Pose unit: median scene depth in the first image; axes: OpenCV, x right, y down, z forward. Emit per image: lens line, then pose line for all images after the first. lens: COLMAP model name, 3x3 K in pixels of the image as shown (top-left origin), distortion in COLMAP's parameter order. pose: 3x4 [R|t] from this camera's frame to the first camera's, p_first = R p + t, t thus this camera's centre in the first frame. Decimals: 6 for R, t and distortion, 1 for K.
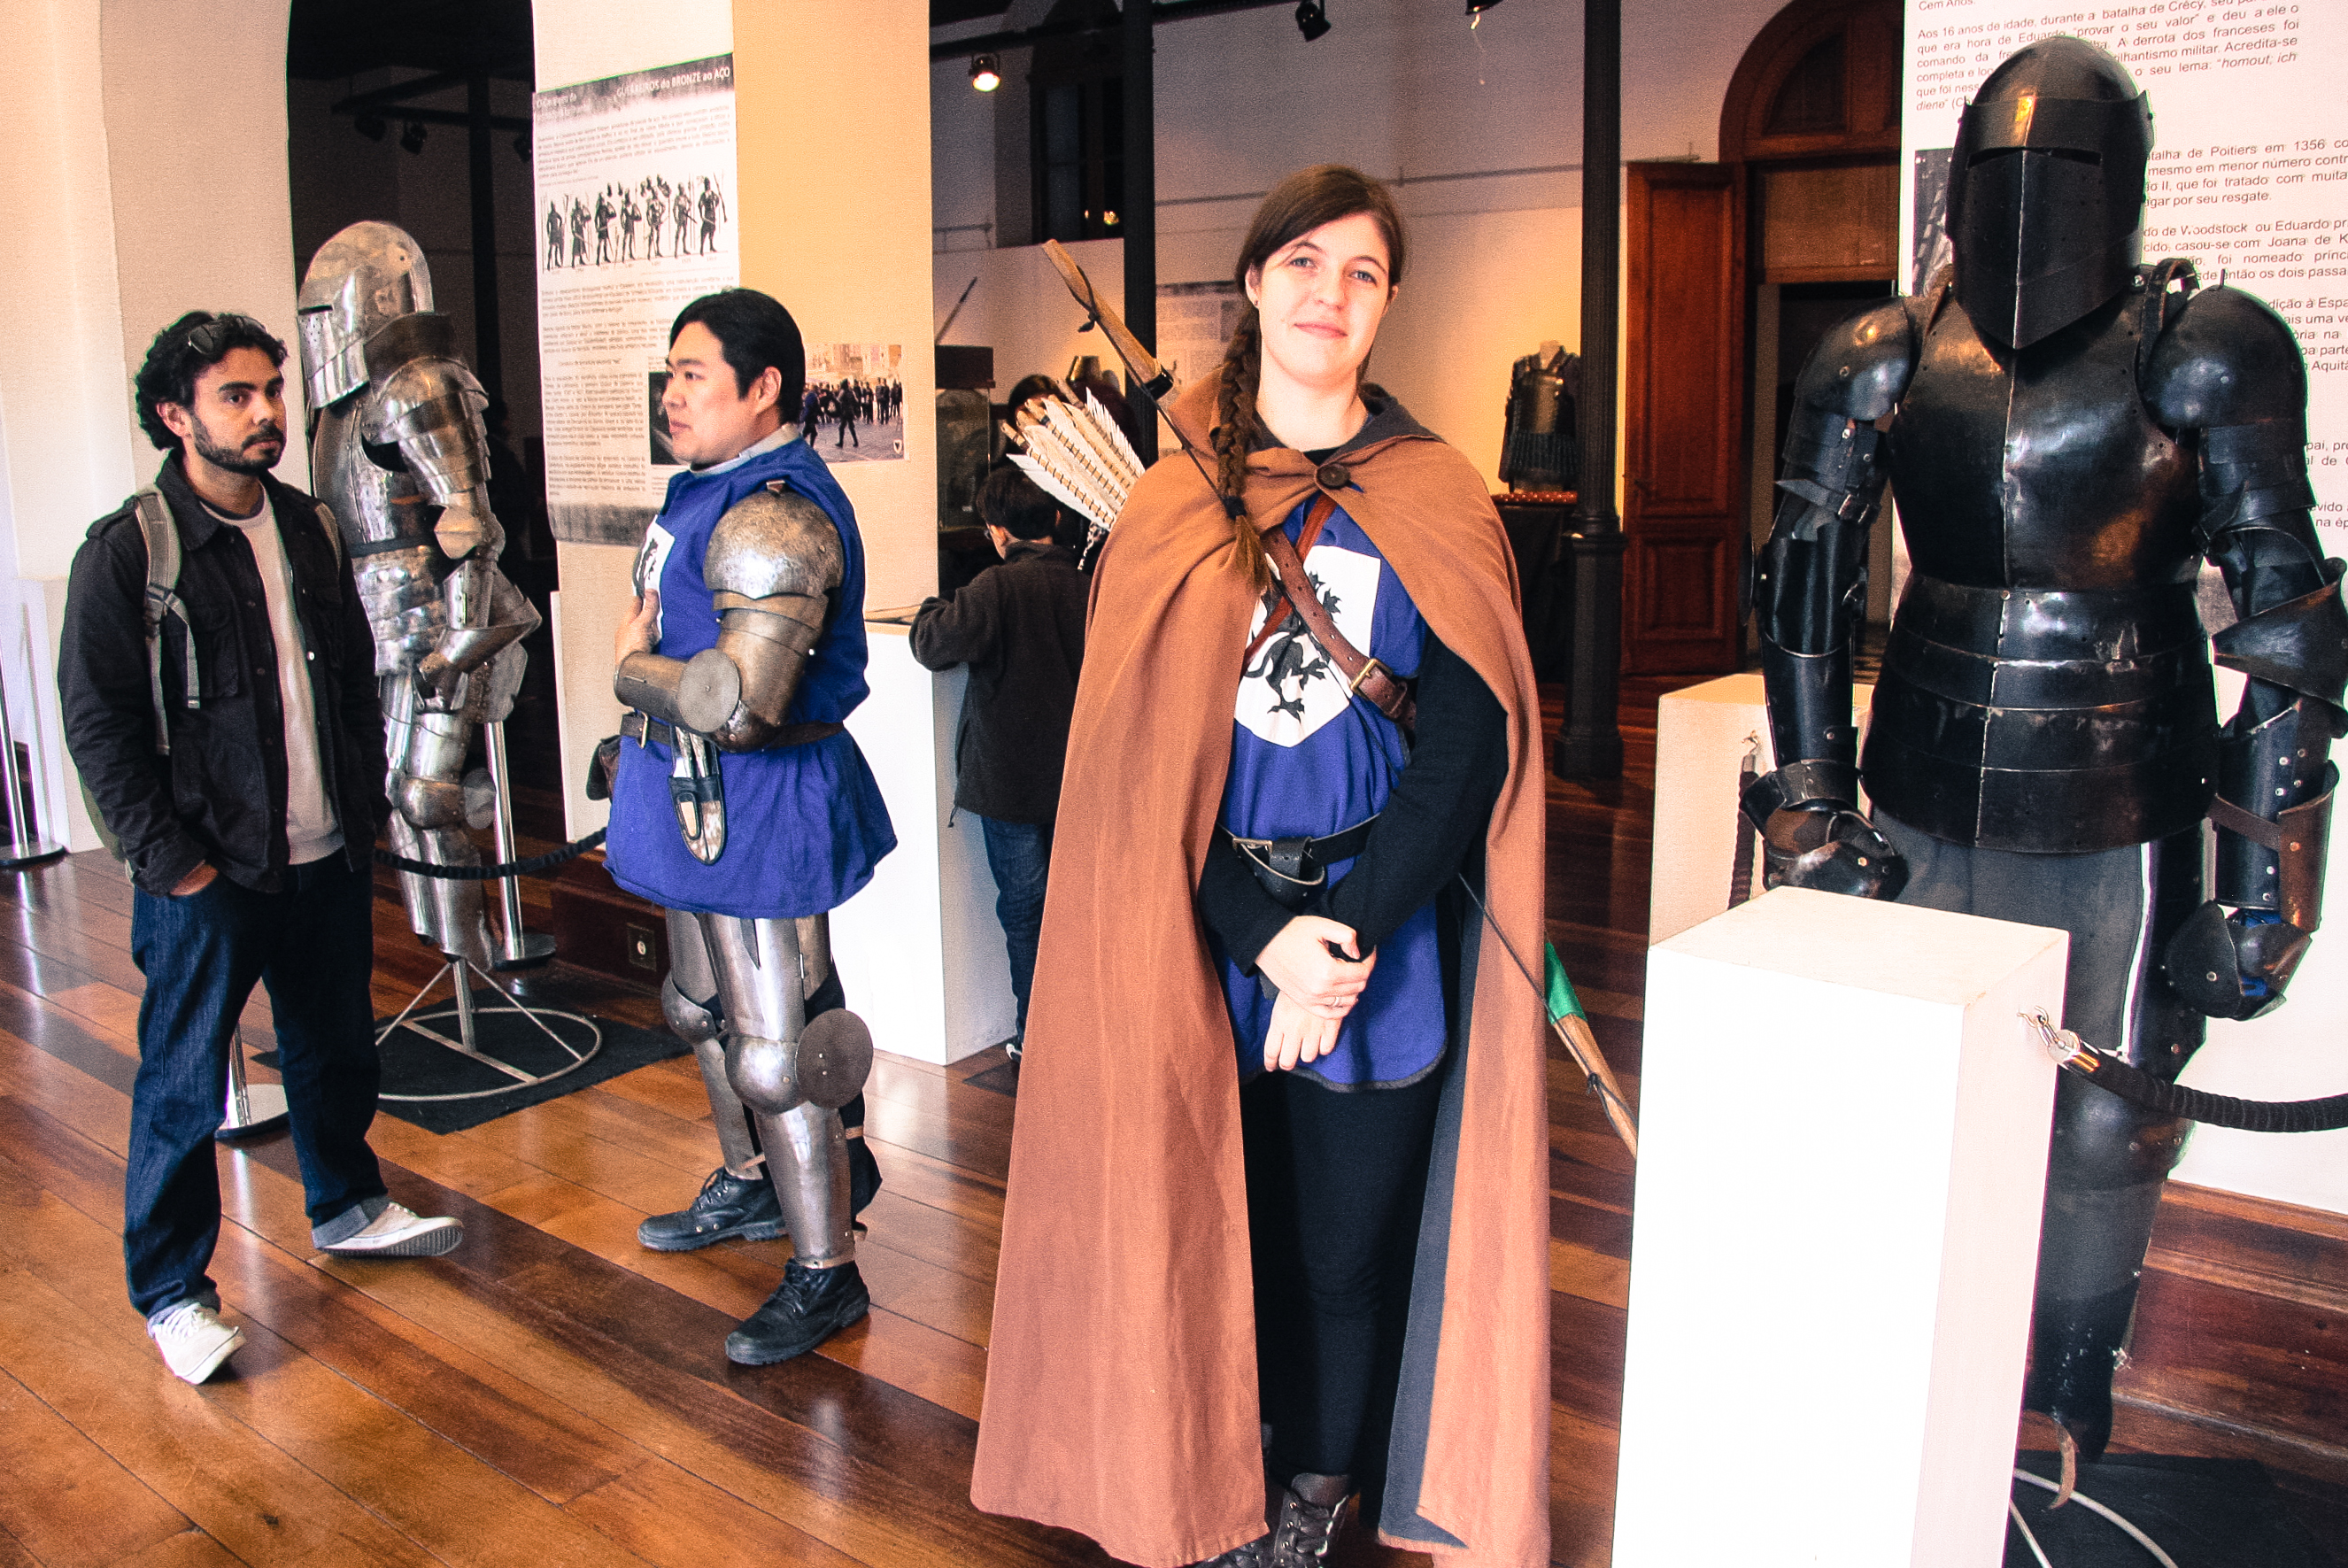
lens RADIAL K [[1932.1, 0, 1174.0], [0, 1932.1, 784.0], [0, 0, 1]] dist [-0.154912, 0.002104]
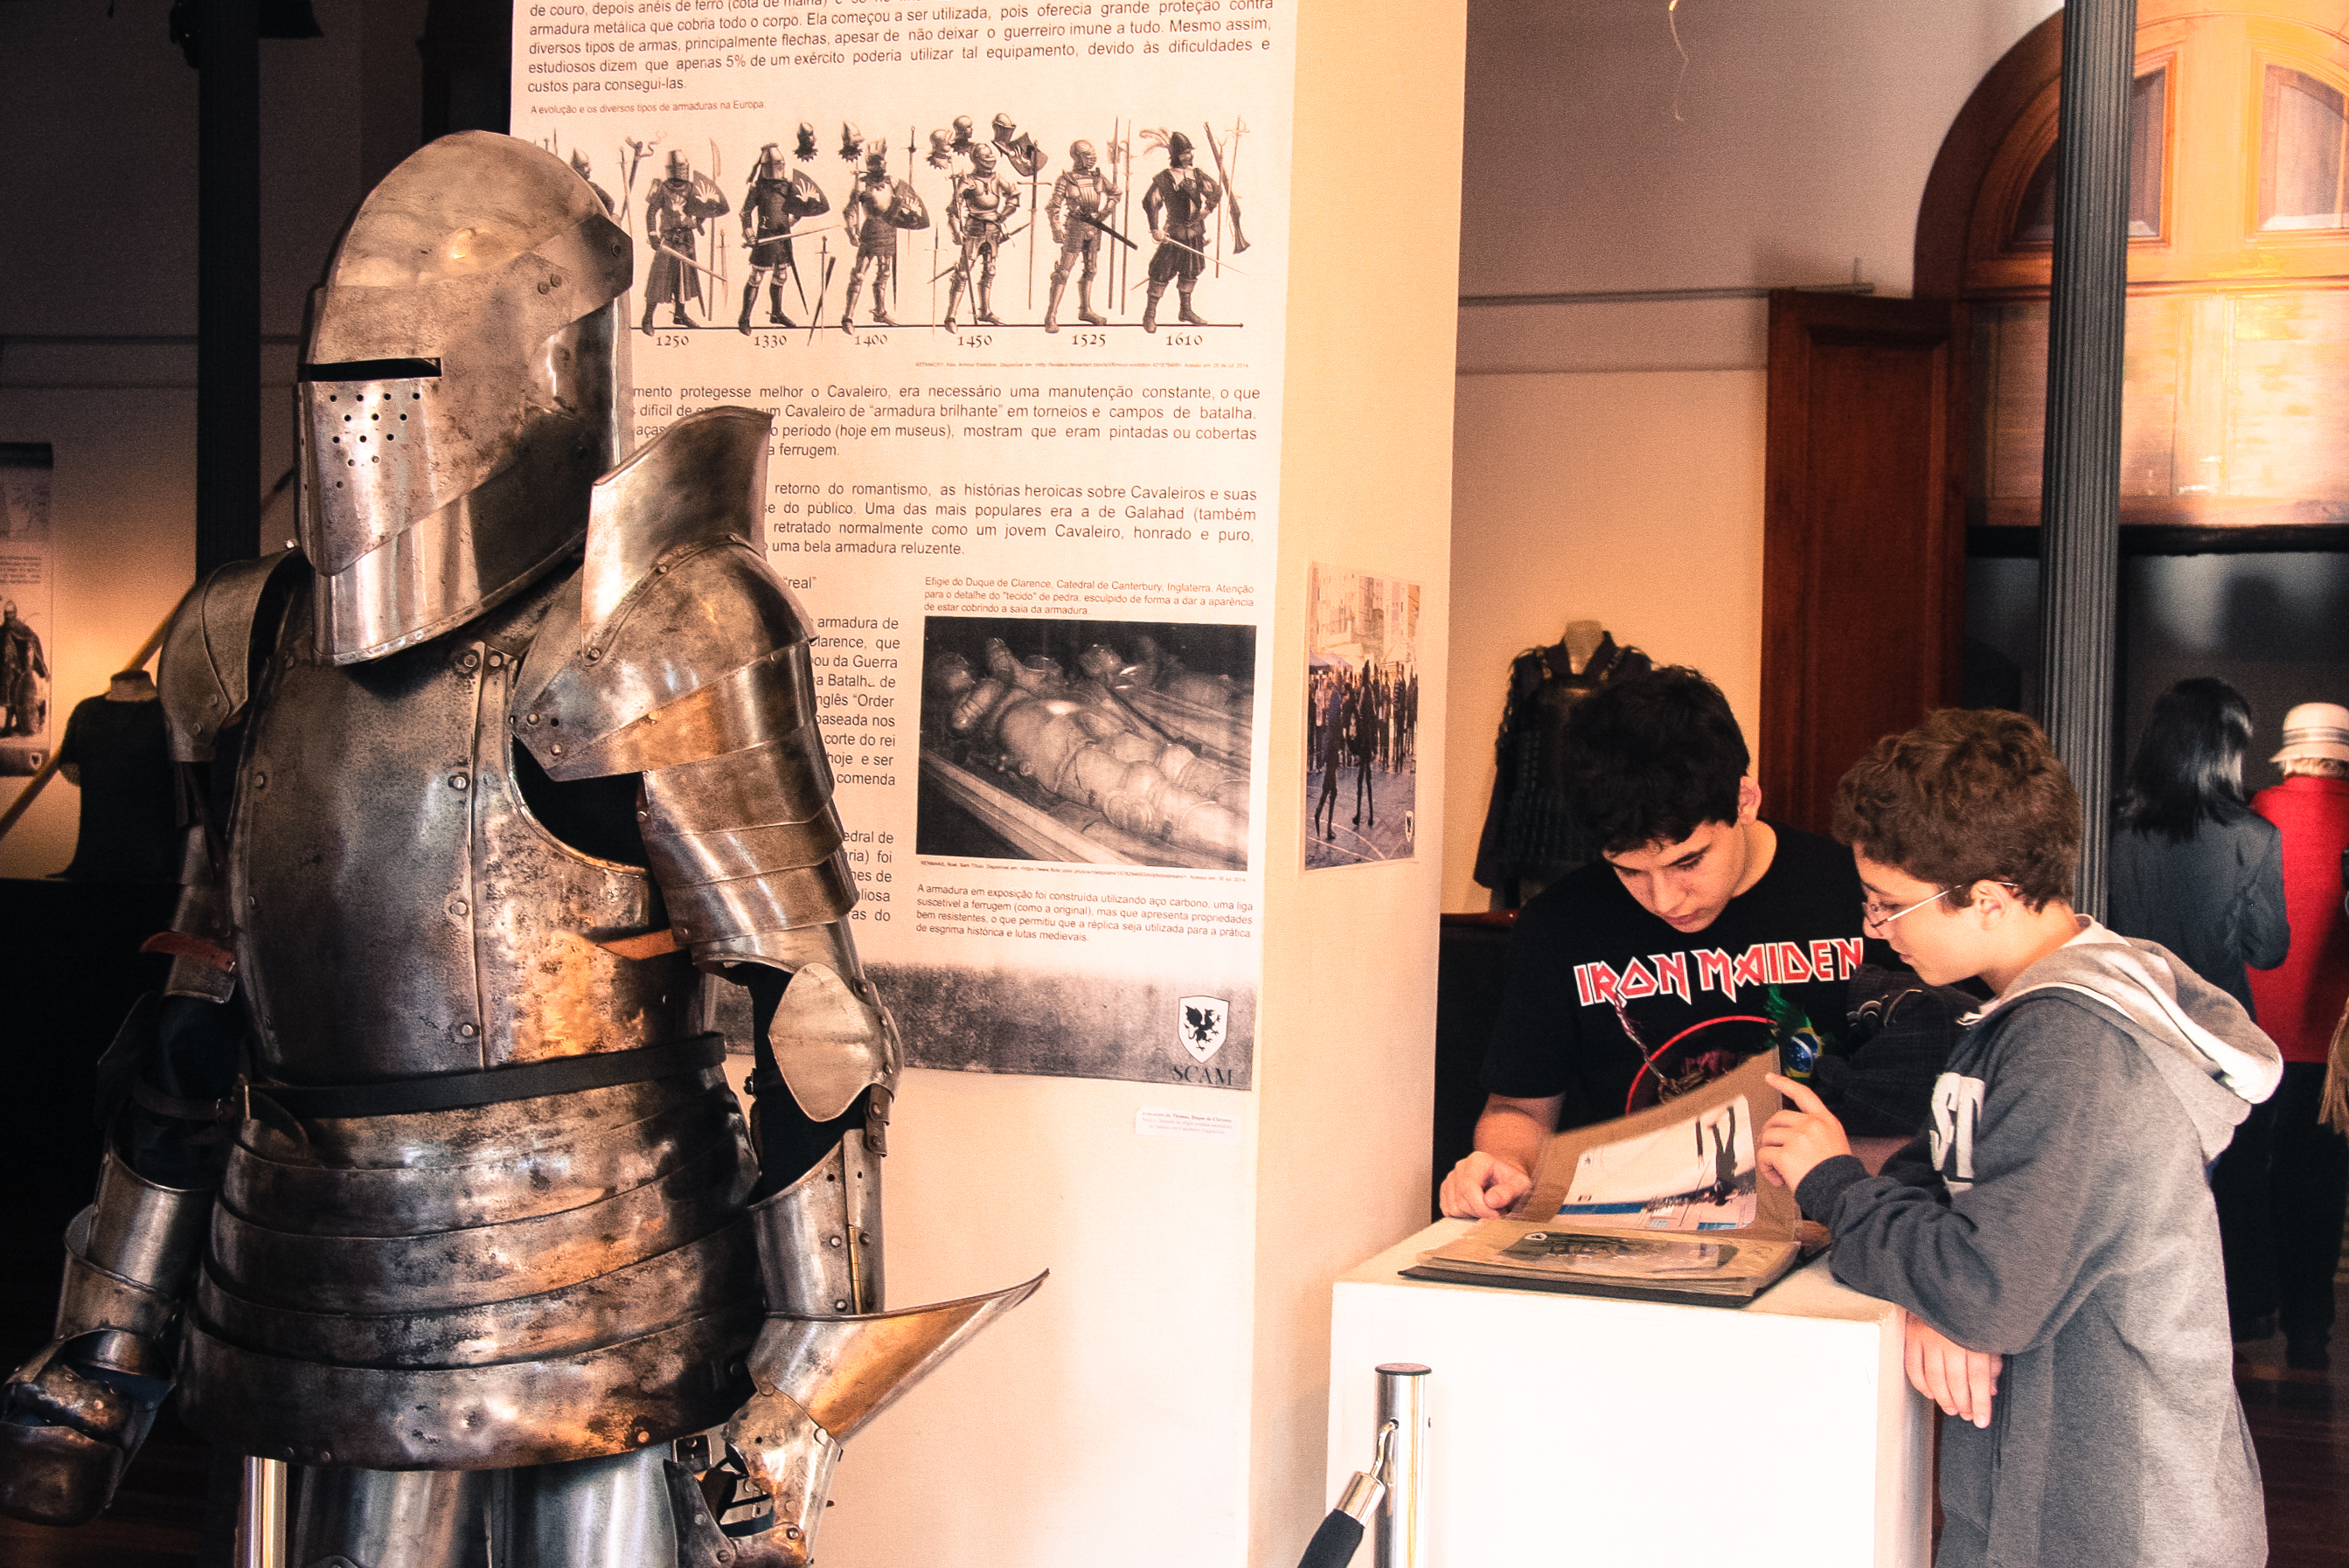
lens RADIAL K [[3459.3, 0, 1174.5], [0, 3459.3, 784.0], [0, 0, 1]] dist [0.160363, -0.093518]
pose [[0.953759, 0.027555, 0.299306, -0.446333], [0.025613, 0.984716, -0.172274, -0.060641], [-0.299478, 0.171974, 0.938476, 0.328367]]
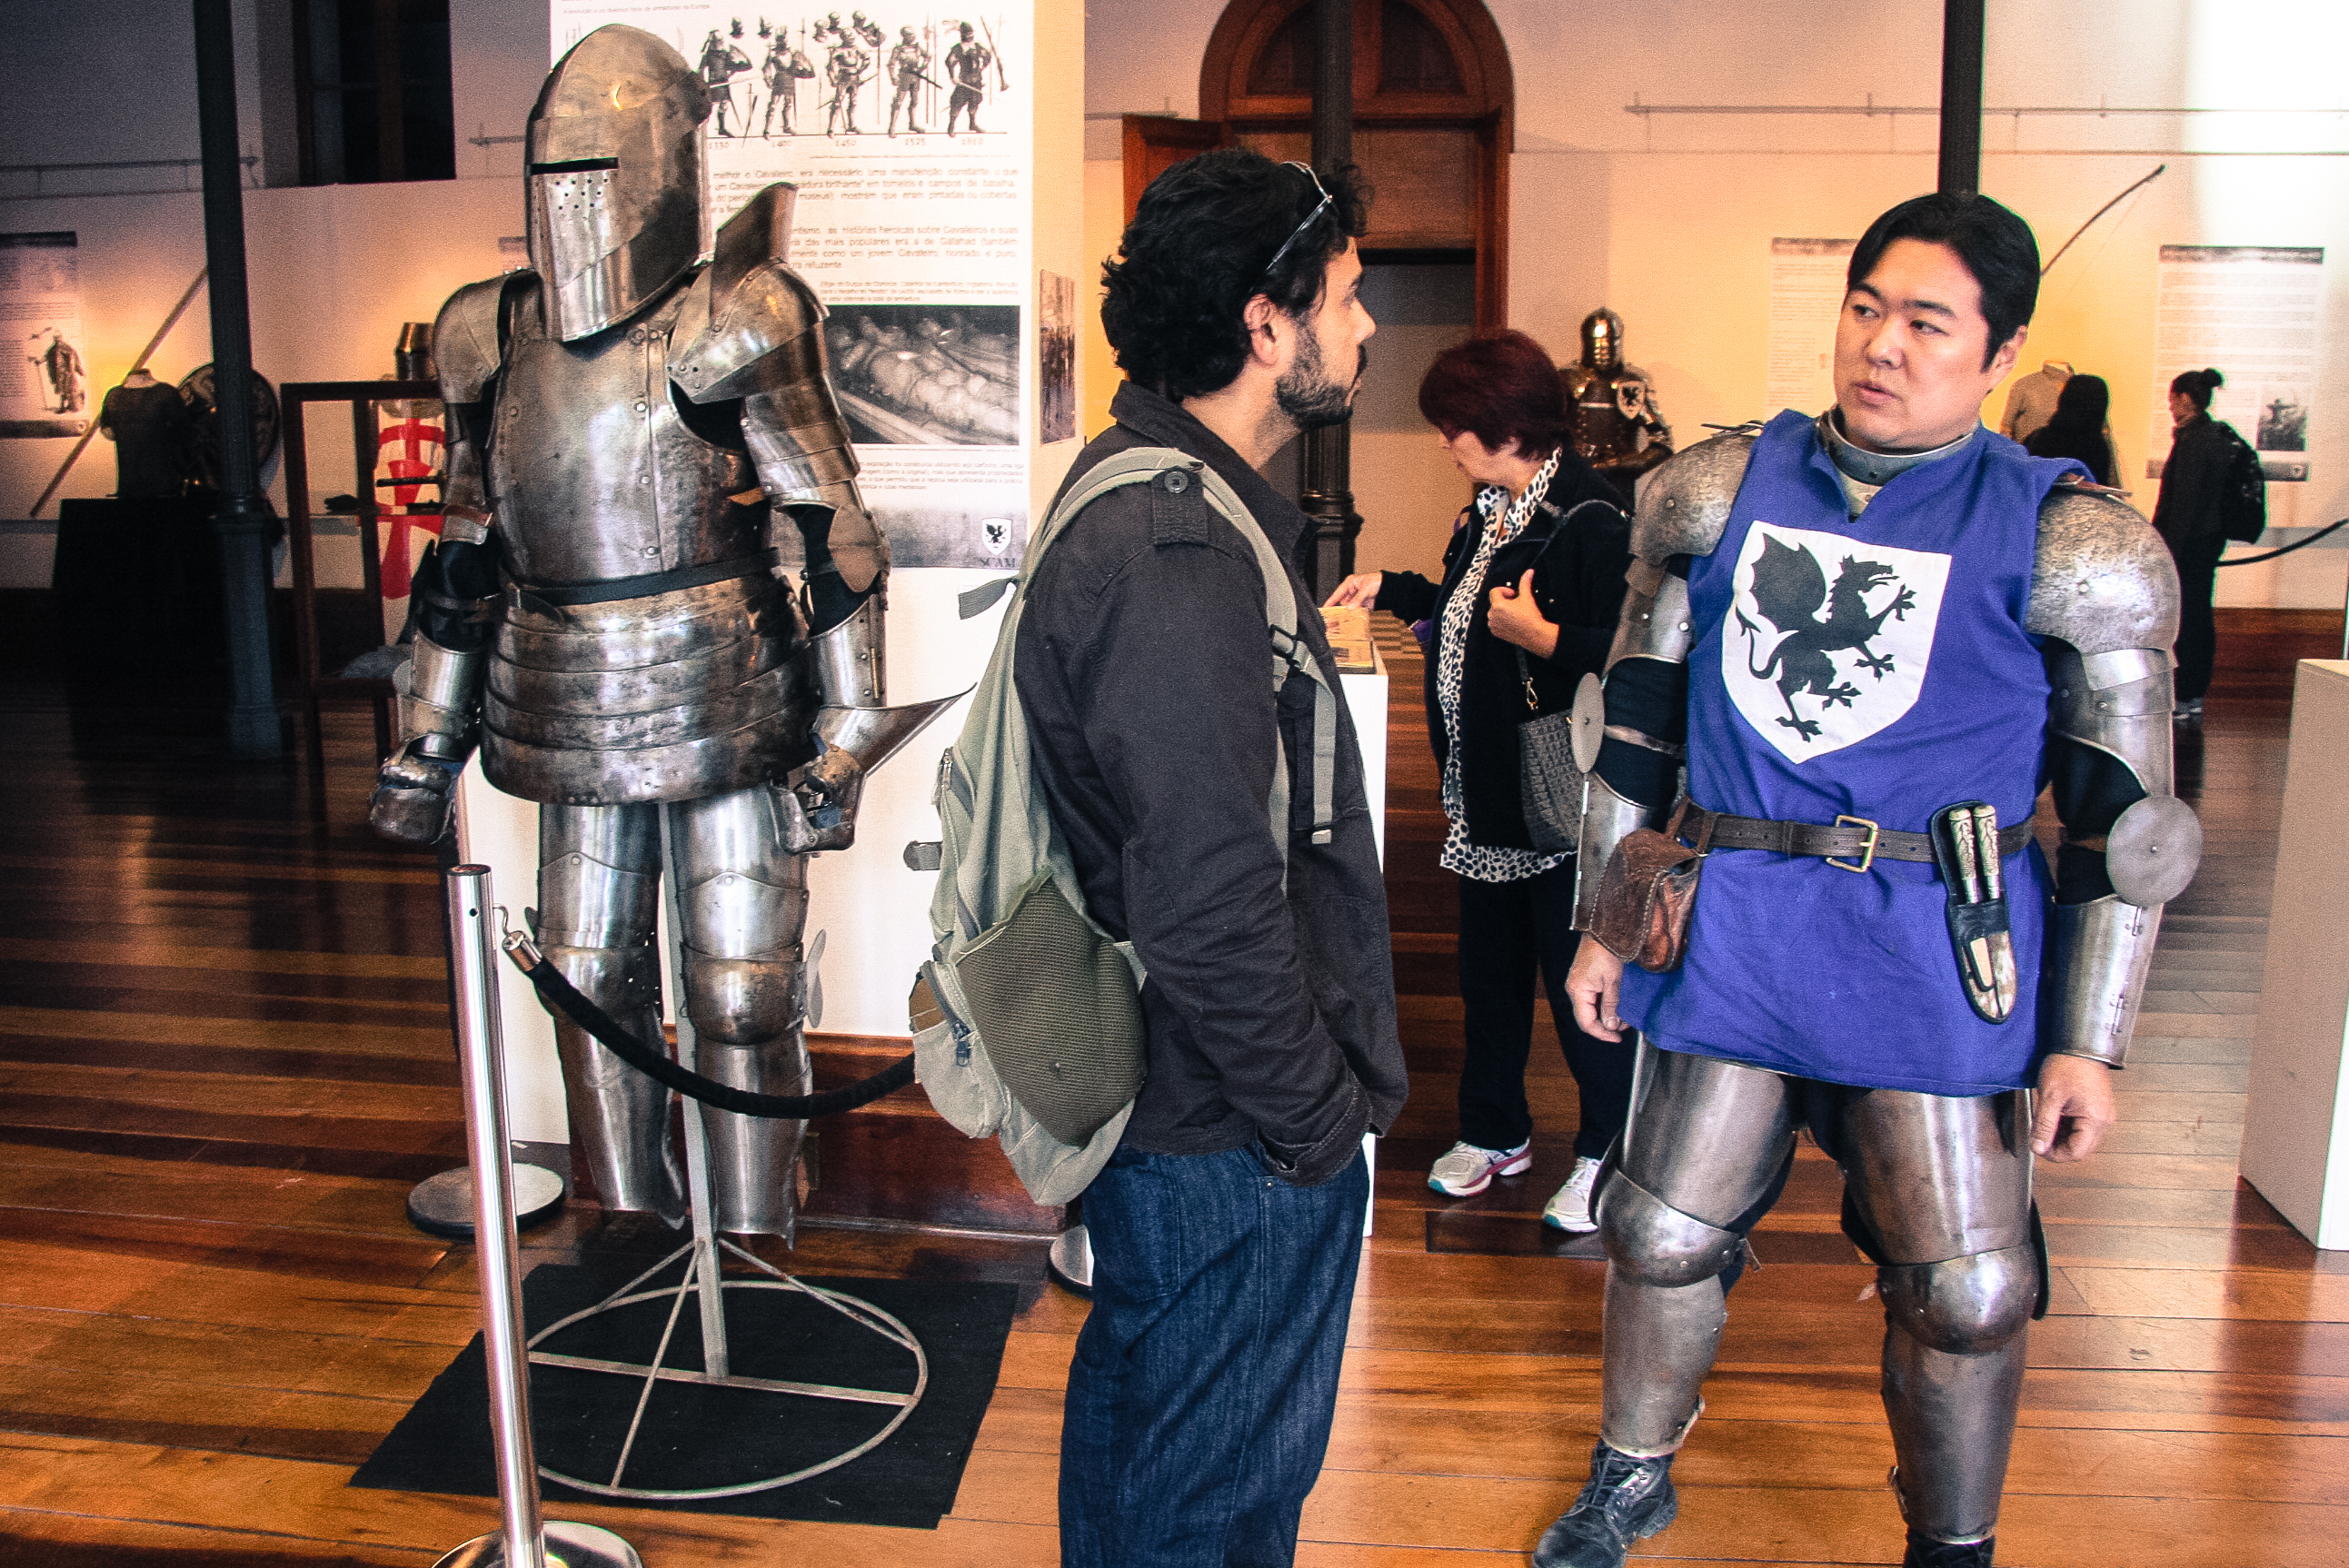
lens RADIAL K [[2007.7, 0, 1176.7], [0, 2007.7, 746.6], [0, 0, 1]] dist [-0.187510, 0.129526]
pose [[0.857313, -0.082961, 0.508067, -0.544220], [0.090629, 0.995838, 0.009681, -0.058635], [-0.506755, 0.037746, 0.861263, 0.347043]]
